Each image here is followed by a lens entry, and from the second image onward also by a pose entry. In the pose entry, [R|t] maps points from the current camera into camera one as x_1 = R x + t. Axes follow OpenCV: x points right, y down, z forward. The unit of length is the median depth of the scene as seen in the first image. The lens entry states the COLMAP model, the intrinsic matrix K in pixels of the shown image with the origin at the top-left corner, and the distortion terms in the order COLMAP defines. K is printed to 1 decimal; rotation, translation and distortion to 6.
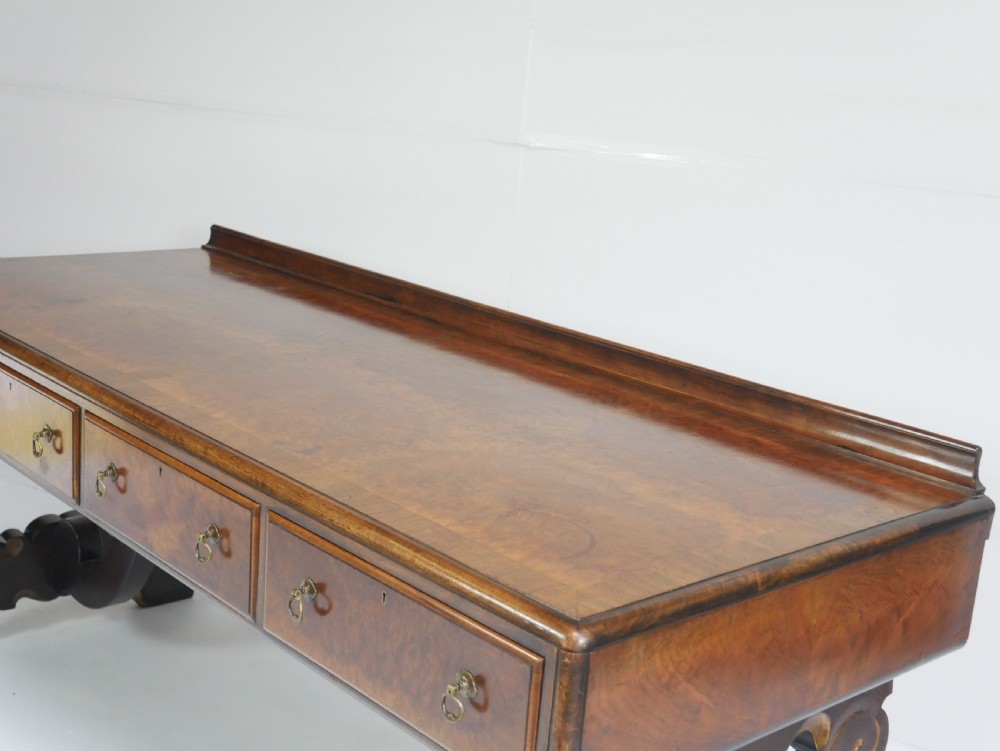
lens RADIAL K [[1333.6, 0, 500.0], [0, 1333.6, 375.5], [0, 0, 1]] dist [0.021220, -0.034981]
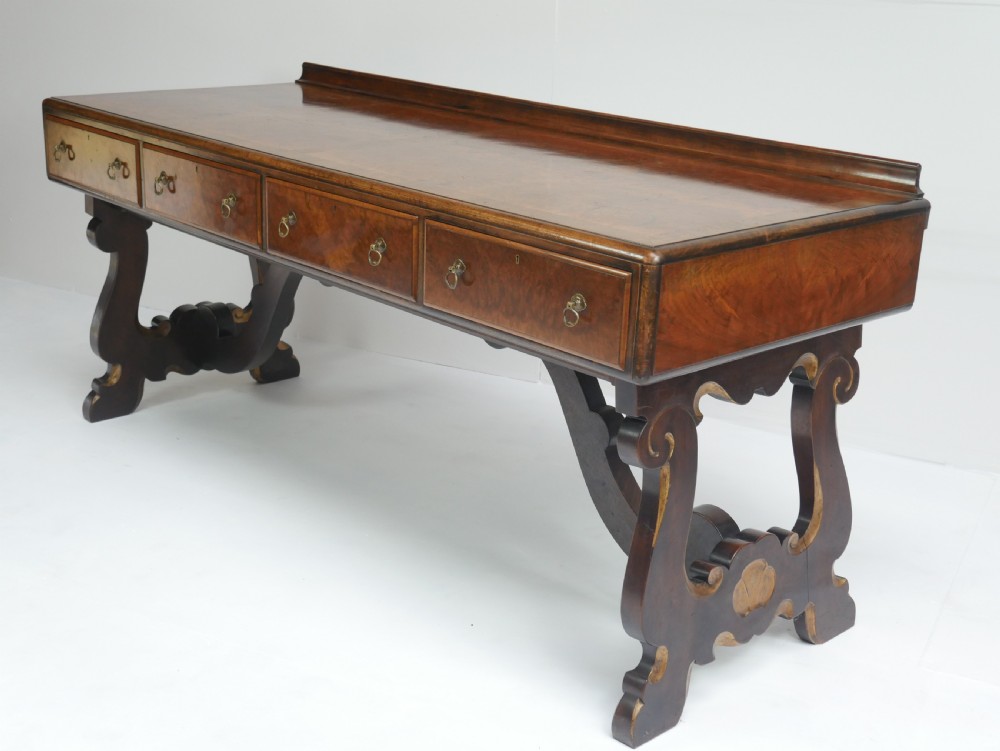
lens RADIAL K [[1333.6, 0, 500.0], [0, 1333.6, 375.5], [0, 0, 1]] dist [0.021220, -0.034981]
pose [[0.999151, -0.041105, 0.002911, -0.108681], [0.040739, 0.995930, 0.080403, 0.164059], [-0.006205, -0.080216, 0.996758, -0.474013]]
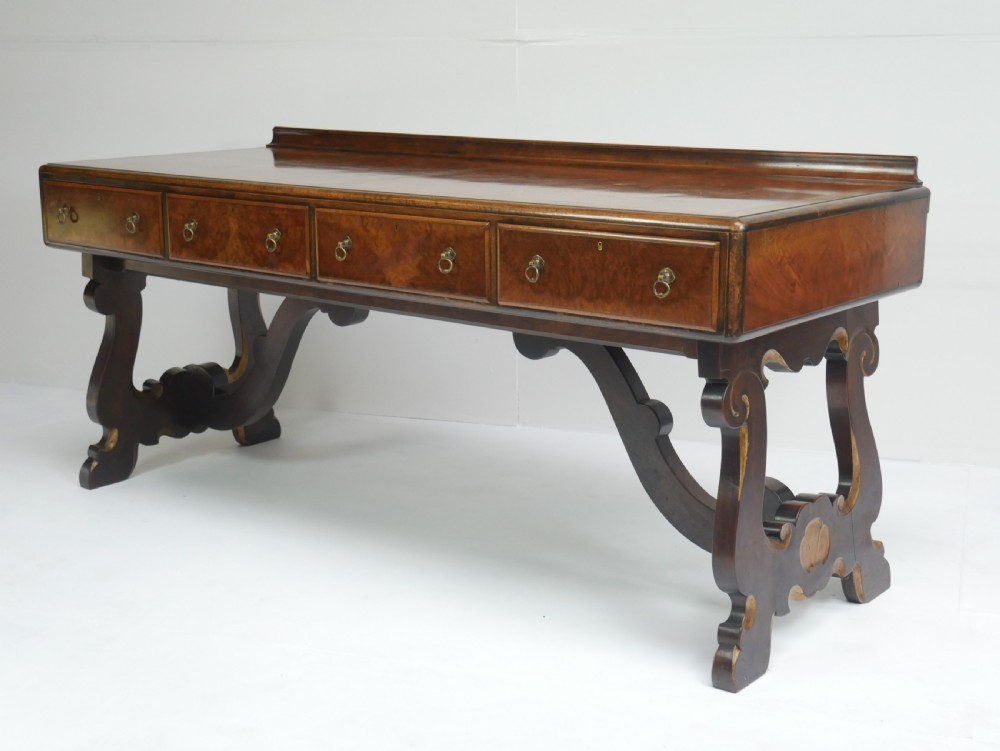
lens RADIAL K [[1405.3, 0, 500.0], [0, 1405.3, 375.5], [0, 0, 1]] dist [0.033334, -0.014507]
pose [[0.984747, -0.111556, 0.133522, -0.430392], [0.112808, 0.993615, -0.001823, 0.294946], [-0.132466, 0.016857, 0.991044, -0.664663]]
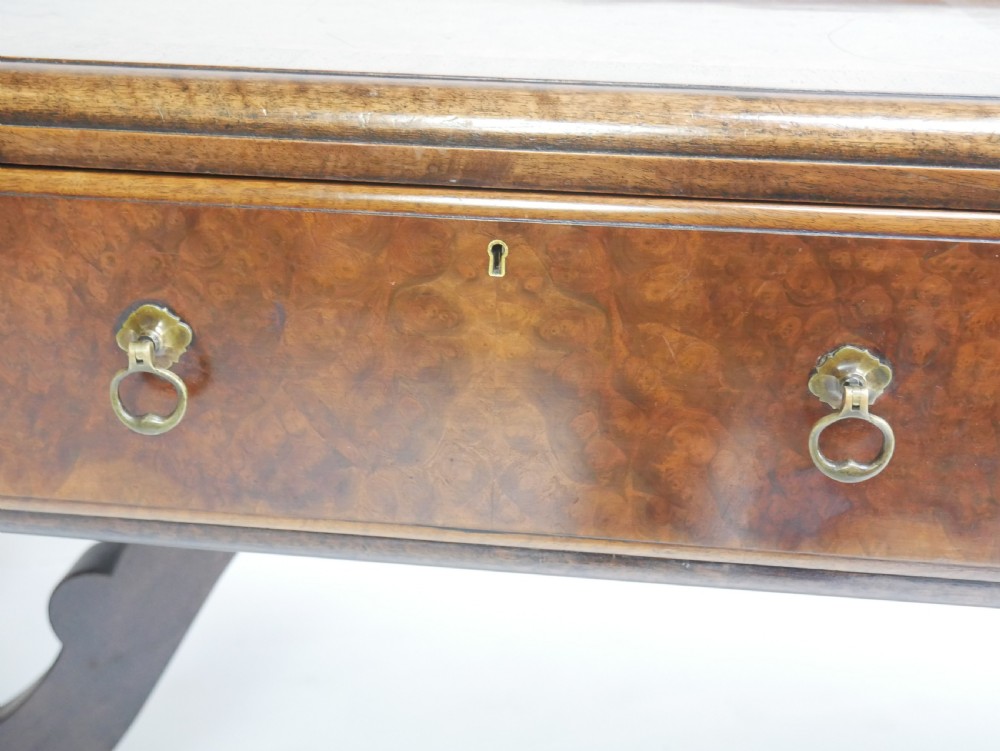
lens RADIAL K [[1340.6, 0, 500.0], [0, 1340.6, 375.5], [0, 0, 1]] dist [0.080221, -0.088881]
pose [[0.746969, -0.305694, 0.590414, -0.724296], [0.194692, 0.949674, 0.245388, -0.044496], [-0.635714, -0.068348, 0.768893, 1.131070]]
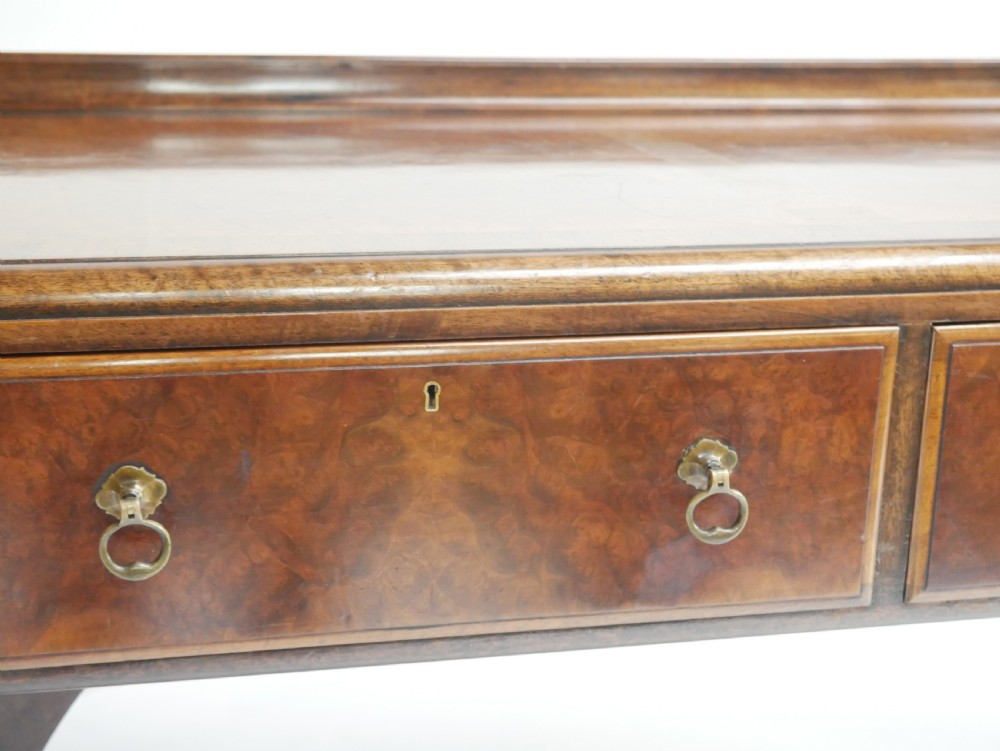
lens RADIAL K [[1340.6, 0, 500.0], [0, 1340.6, 375.5], [0, 0, 1]] dist [0.080221, -0.088881]
pose [[0.525762, -0.310149, 0.792074, -0.831748], [0.229007, 0.948390, 0.219347, -0.082111], [-0.819225, 0.066066, 0.569653, 1.140848]]
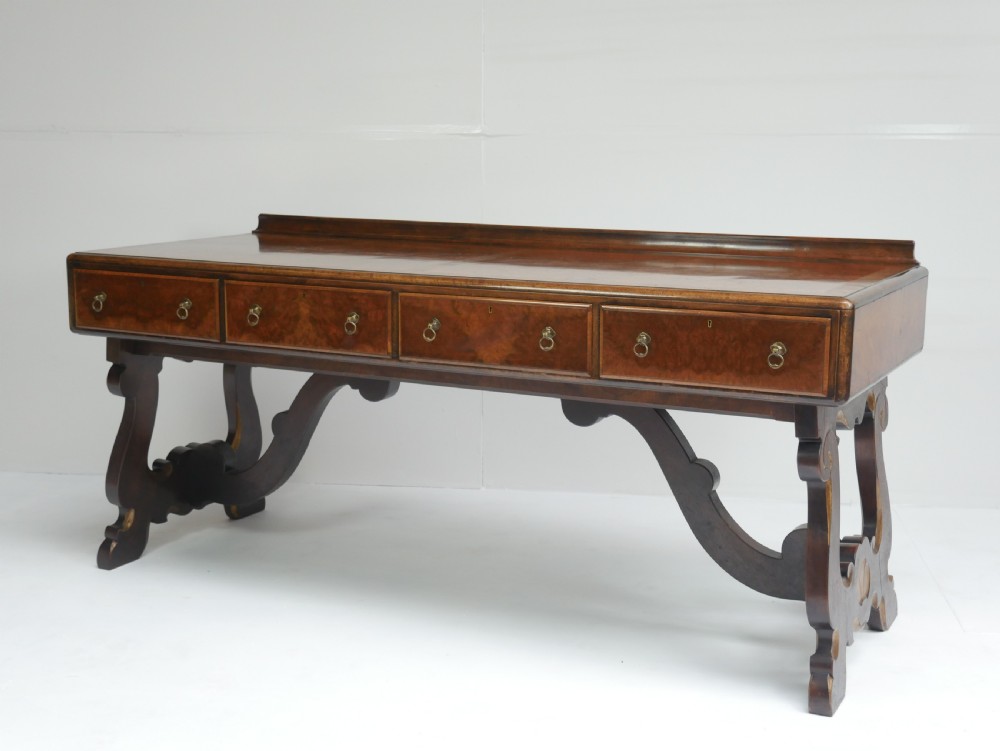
lens RADIAL K [[1333.6, 0, 500.0], [0, 1333.6, 375.5], [0, 0, 1]] dist [0.021220, -0.034981]
pose [[0.934837, -0.132608, 0.329387, -0.920549], [0.147897, 0.988765, -0.021679, 0.219837], [-0.322811, 0.068982, 0.943946, -0.617305]]
